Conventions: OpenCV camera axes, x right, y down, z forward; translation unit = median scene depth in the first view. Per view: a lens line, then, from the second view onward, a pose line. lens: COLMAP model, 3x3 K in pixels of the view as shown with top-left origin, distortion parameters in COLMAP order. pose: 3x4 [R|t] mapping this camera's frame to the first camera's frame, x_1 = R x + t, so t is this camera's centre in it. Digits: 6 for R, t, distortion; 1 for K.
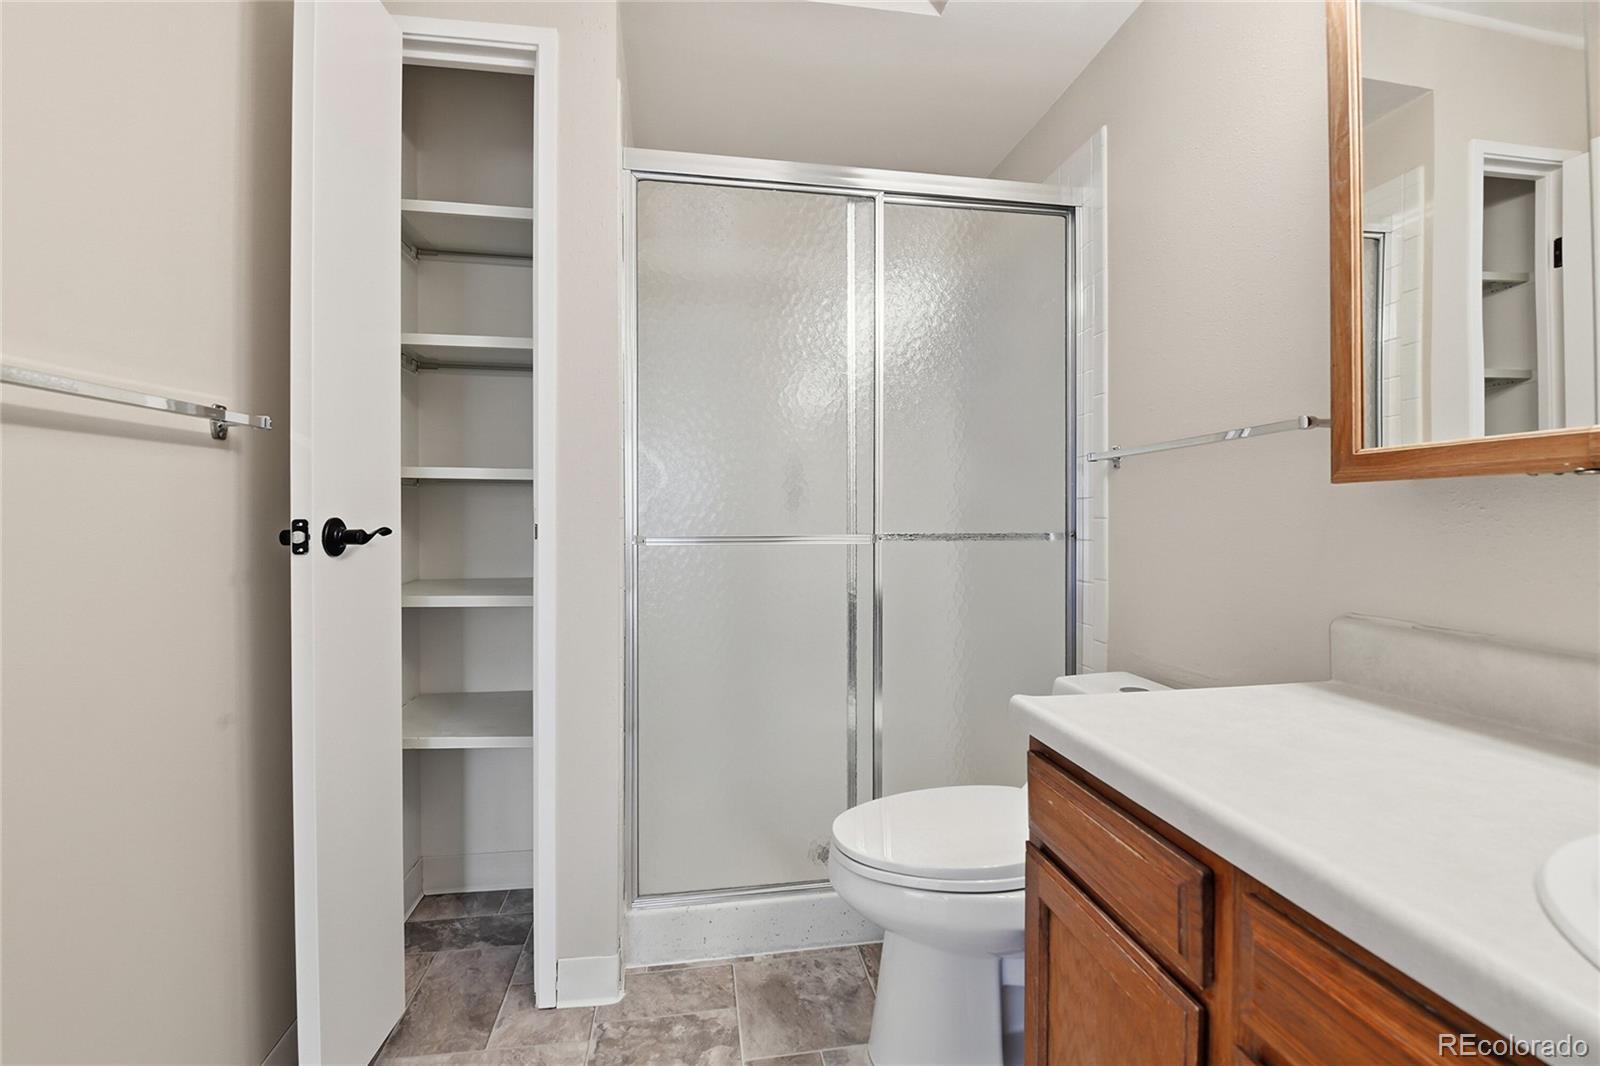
lens RADIAL K [[698.7, 0, 801.1], [0, 698.7, 519.1], [0, 0, 1]] dist [0.000649, -0.011324]
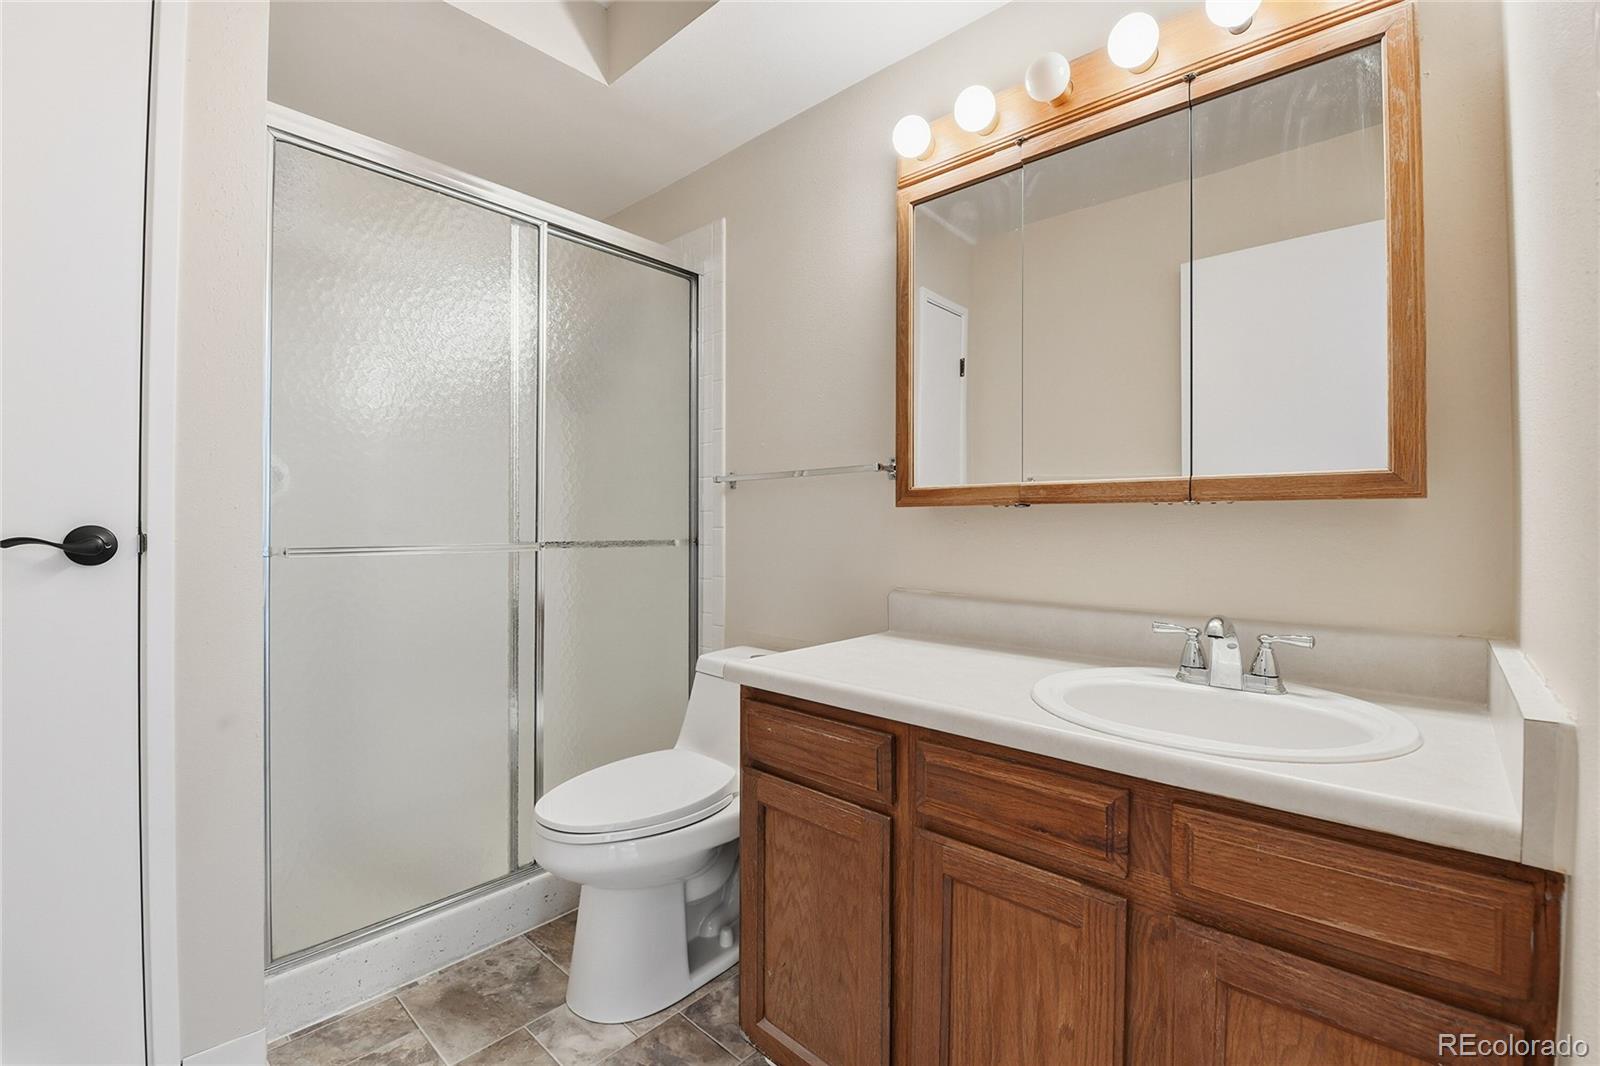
lens RADIAL K [[685.5, 0, 796.9], [0, 685.5, 524.0], [0, 0, 1]] dist [0.000057, -0.011403]
pose [[0.790229, 0.005704, 0.612785, -0.256607], [-0.002716, 0.999979, -0.005805, -0.001287], [-0.612805, 0.002922, 0.790229, -0.075099]]
